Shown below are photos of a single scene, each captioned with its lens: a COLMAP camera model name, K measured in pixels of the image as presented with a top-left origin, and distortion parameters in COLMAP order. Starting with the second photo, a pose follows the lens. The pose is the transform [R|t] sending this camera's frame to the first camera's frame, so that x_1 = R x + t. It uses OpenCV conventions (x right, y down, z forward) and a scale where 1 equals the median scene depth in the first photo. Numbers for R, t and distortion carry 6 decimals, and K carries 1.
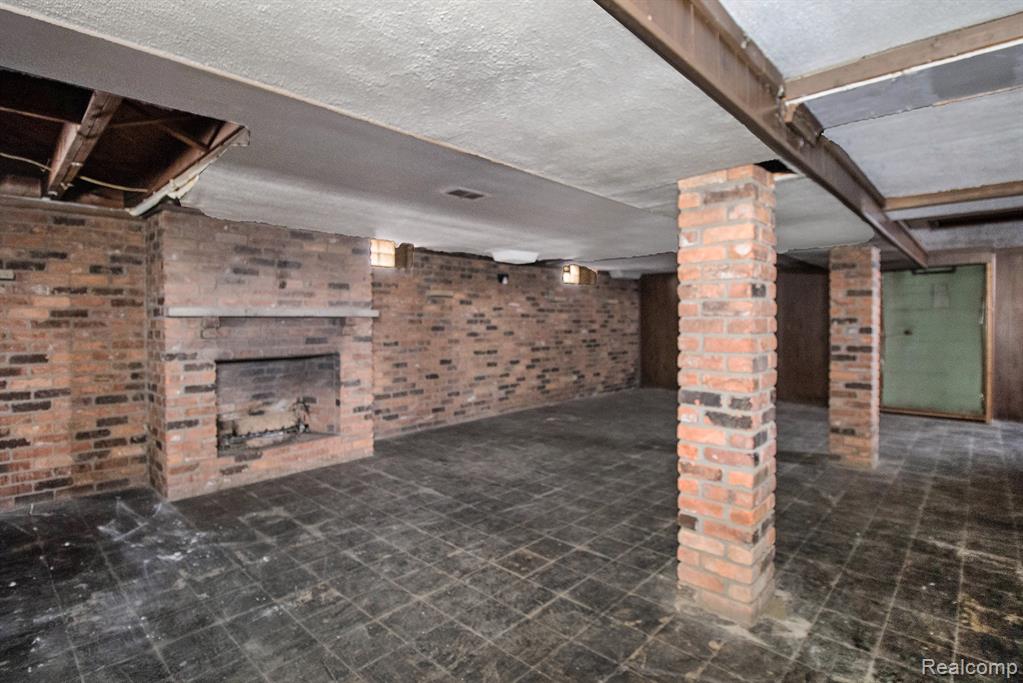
lens RADIAL K [[508.6, 0, 508.7], [0, 508.6, 337.1], [0, 0, 1]] dist [0.009551, -0.009538]
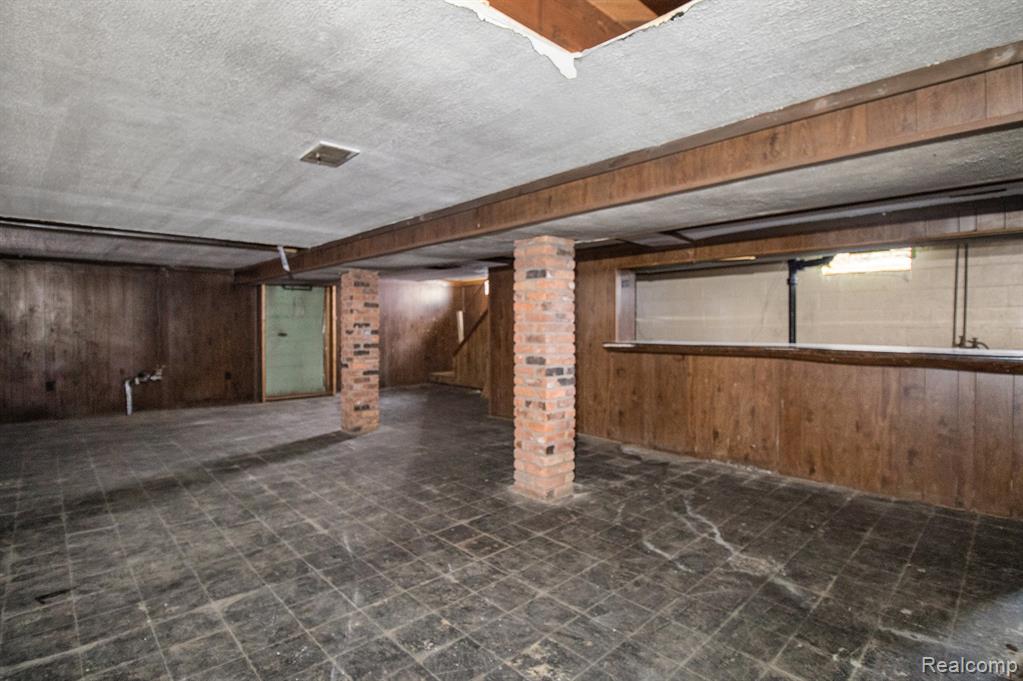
lens RADIAL K [[508.6, 0, 510.3], [0, 508.6, 336.7], [0, 0, 1]] dist [0.009551, -0.009538]
pose [[0.033607, -0.013816, 0.999340, -0.985236], [0.025296, 0.999596, 0.012969, -0.013680], [-0.999115, 0.024843, 0.033943, 0.842743]]
